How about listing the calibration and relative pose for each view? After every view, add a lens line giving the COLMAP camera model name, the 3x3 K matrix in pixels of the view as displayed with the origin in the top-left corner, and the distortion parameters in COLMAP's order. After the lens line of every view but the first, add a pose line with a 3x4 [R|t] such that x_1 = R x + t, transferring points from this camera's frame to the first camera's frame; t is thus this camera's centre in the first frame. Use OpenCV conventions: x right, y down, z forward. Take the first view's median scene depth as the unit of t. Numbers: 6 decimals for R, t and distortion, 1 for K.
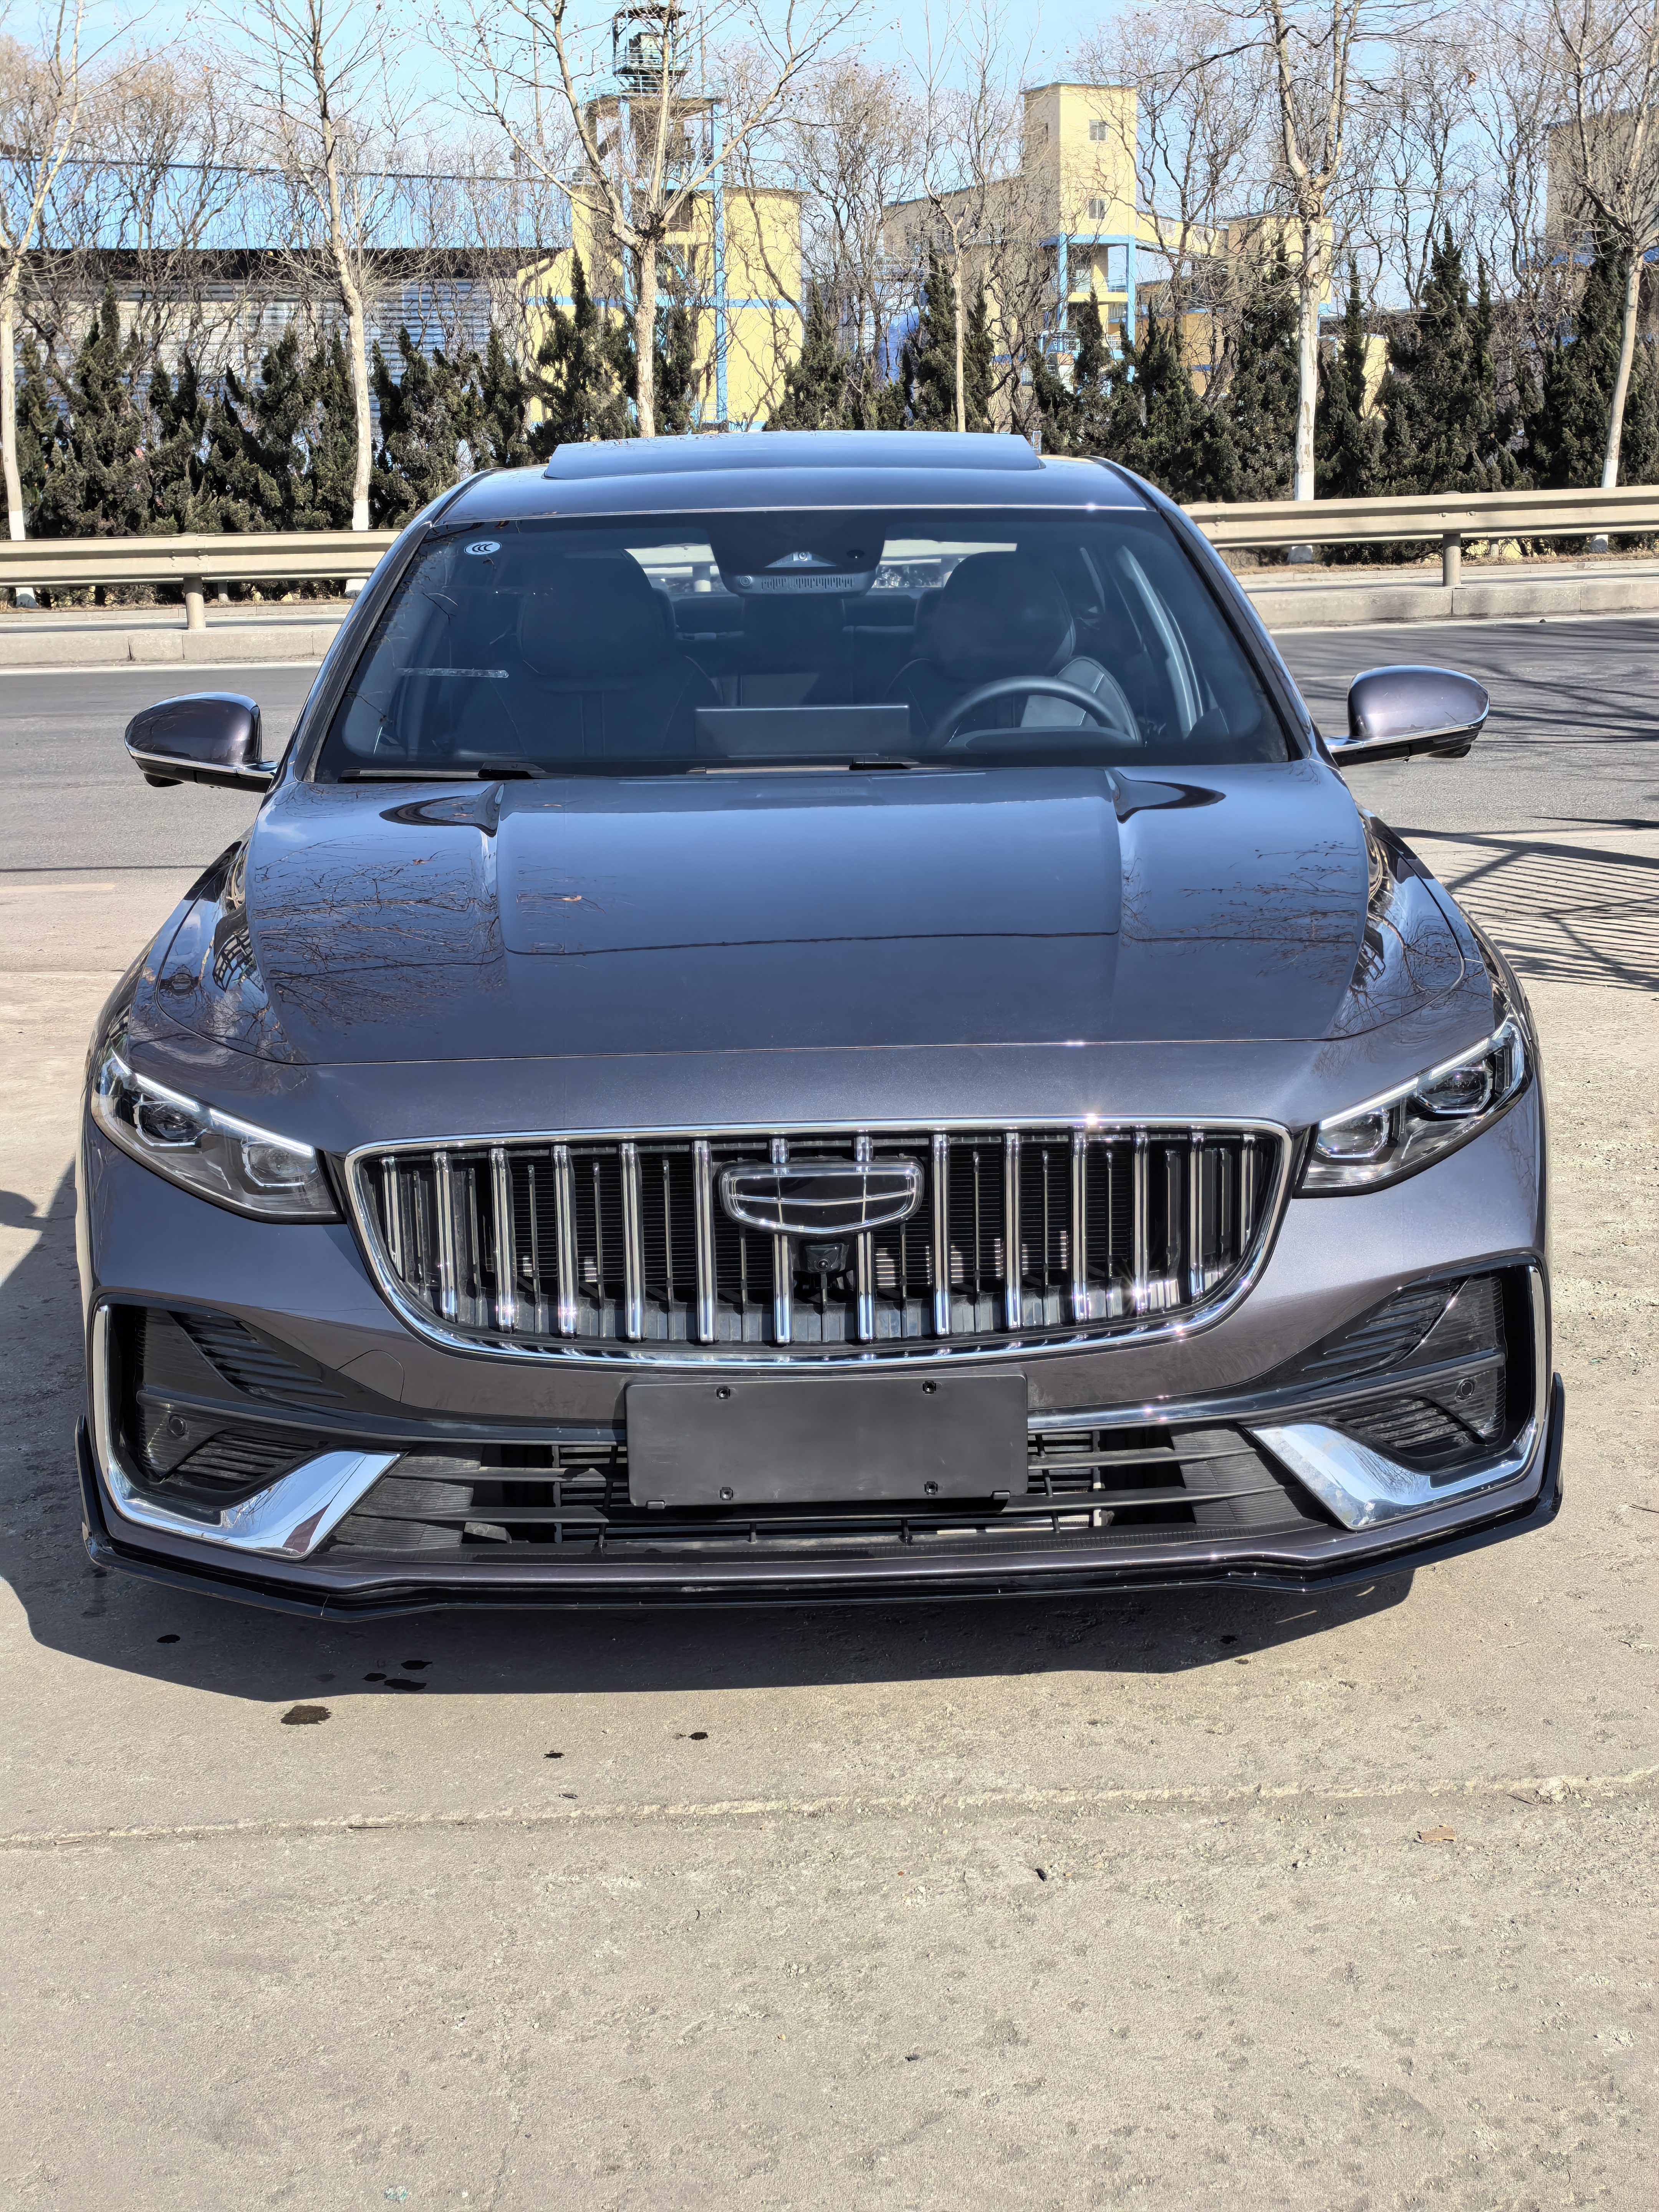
lens RADIAL K [[3131.6, 0, 867.7], [0, 3131.6, 1106.6], [0, 0, 1]] dist [0.057012, 0.000000]
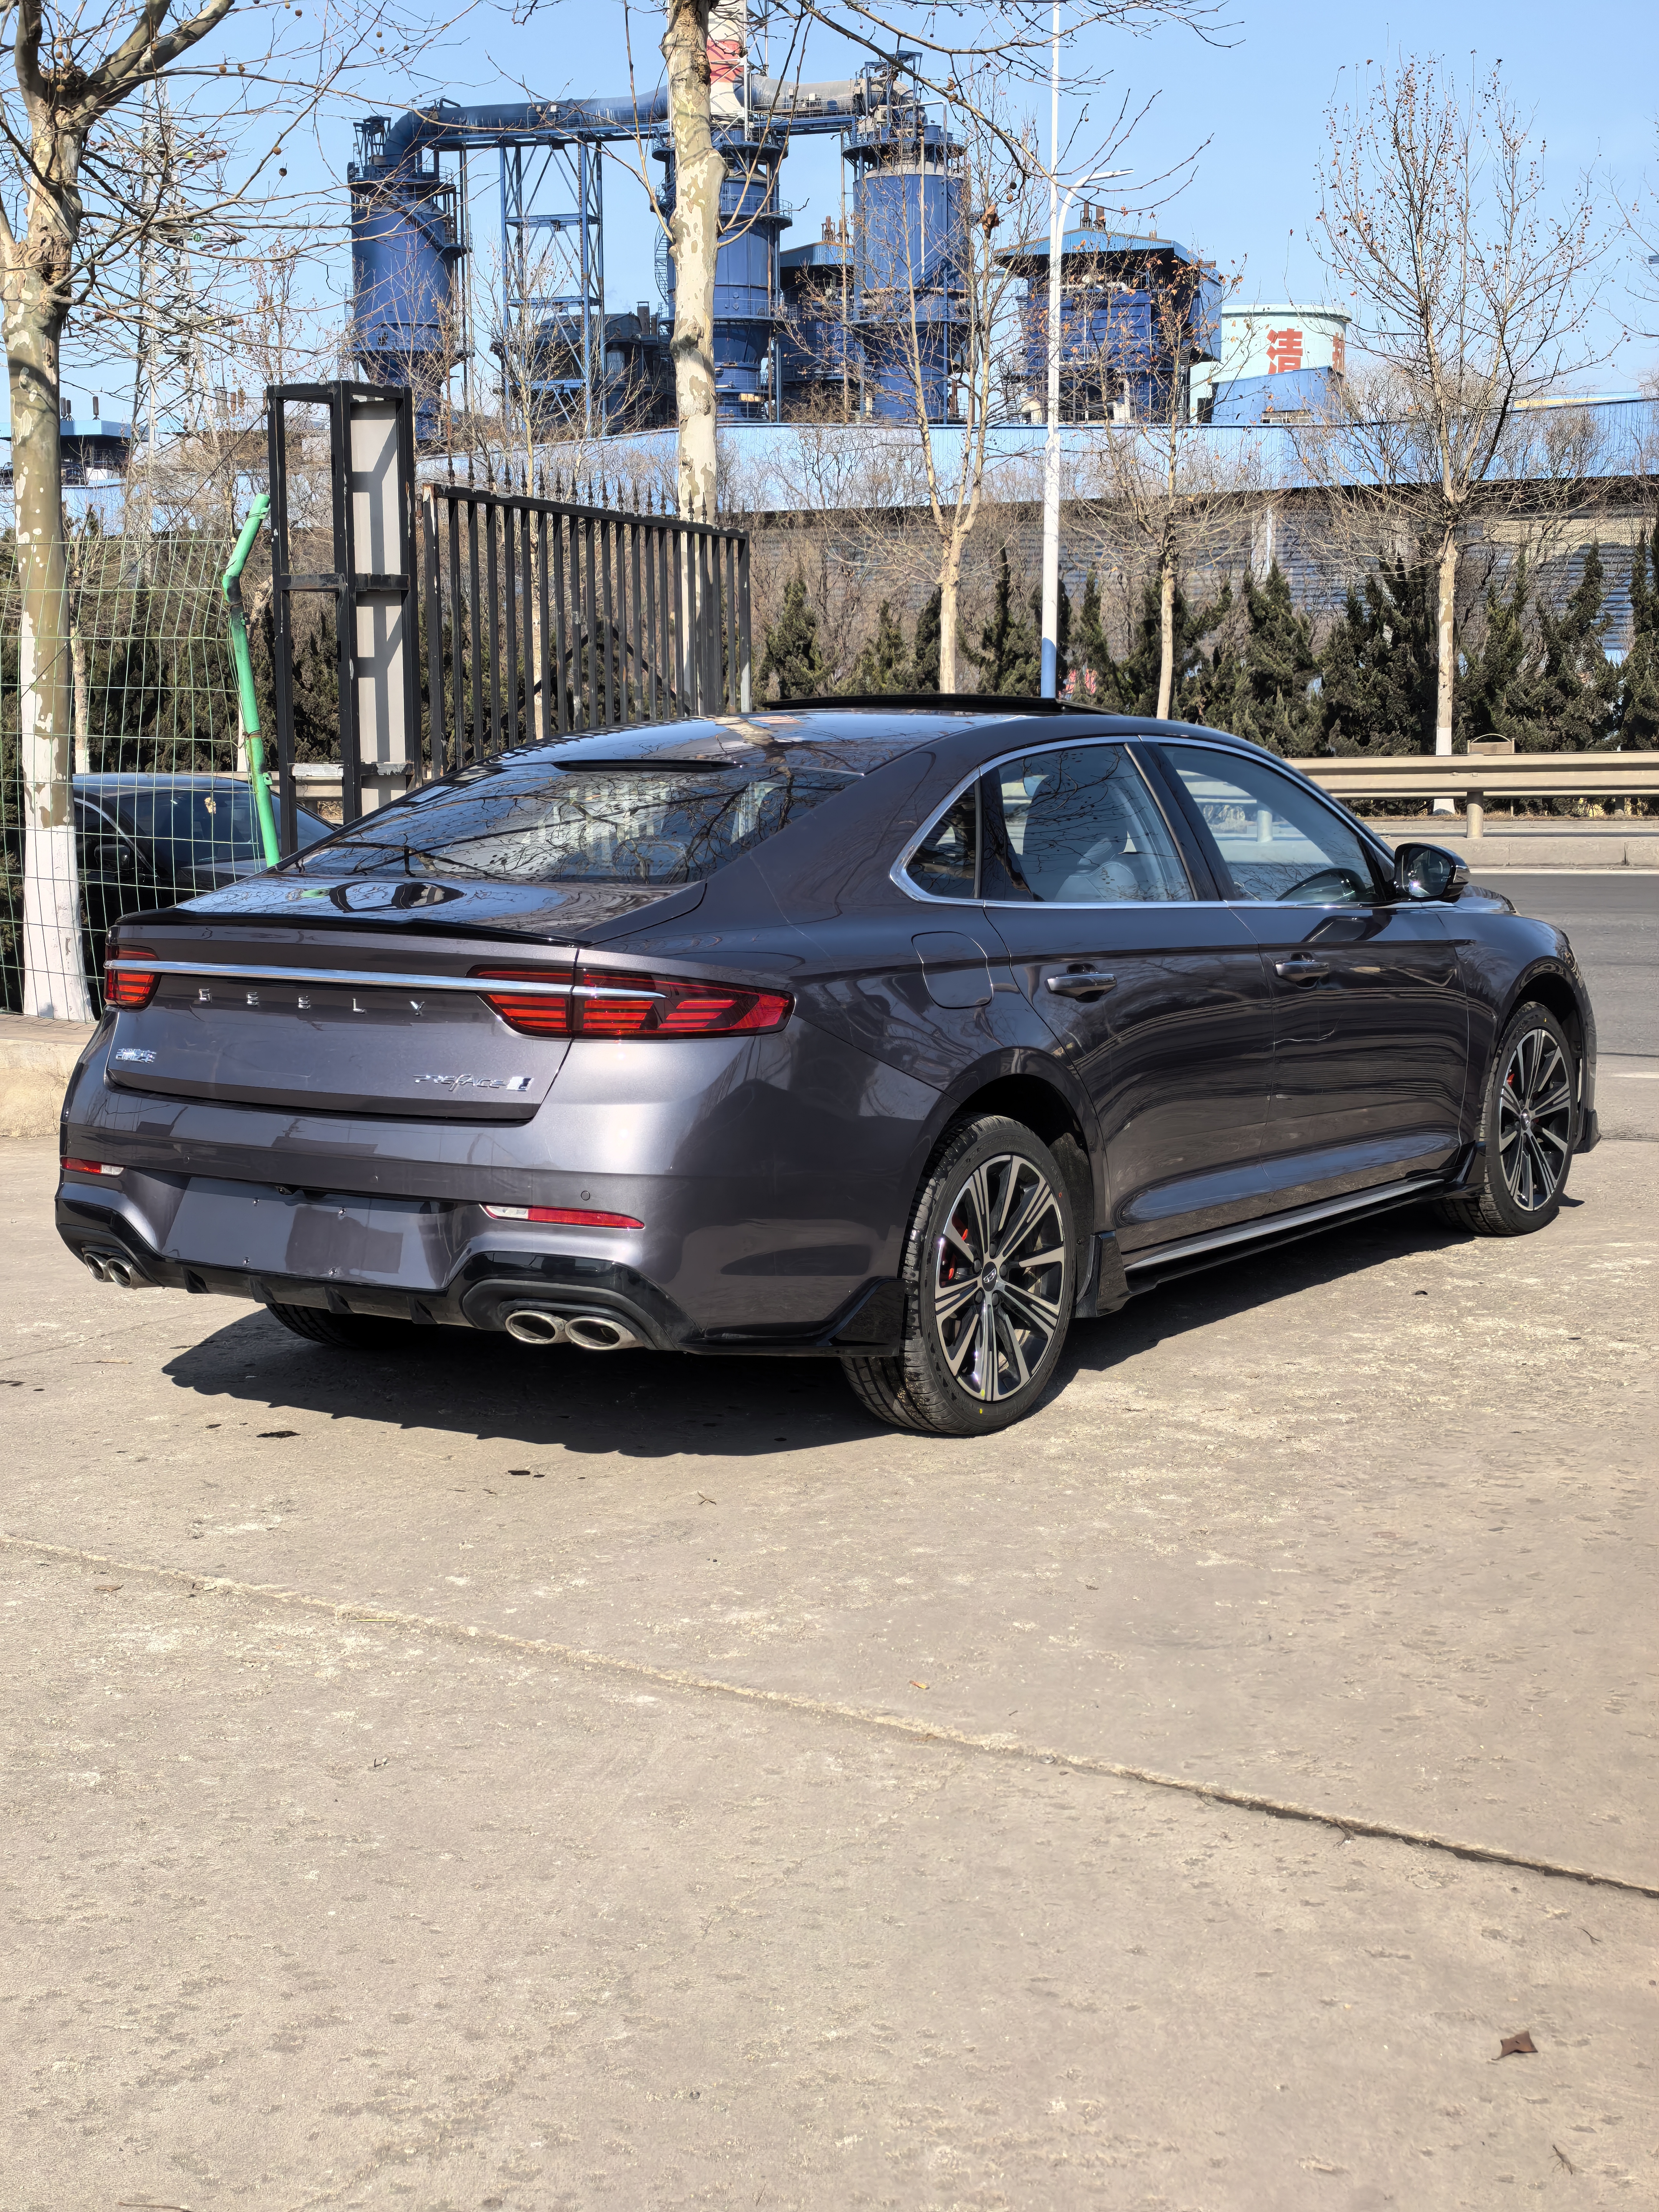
lens RADIAL K [[3131.6, 0, 816.8], [0, 3131.6, 1088.5], [0, 0, 1]] dist [0.057012, 0.000000]
pose [[0.801169, 0.078876, -0.593218, 0.108718], [-0.119535, 0.992392, -0.029488, -0.001270], [0.586379, 0.094535, 0.804502, -0.007721]]
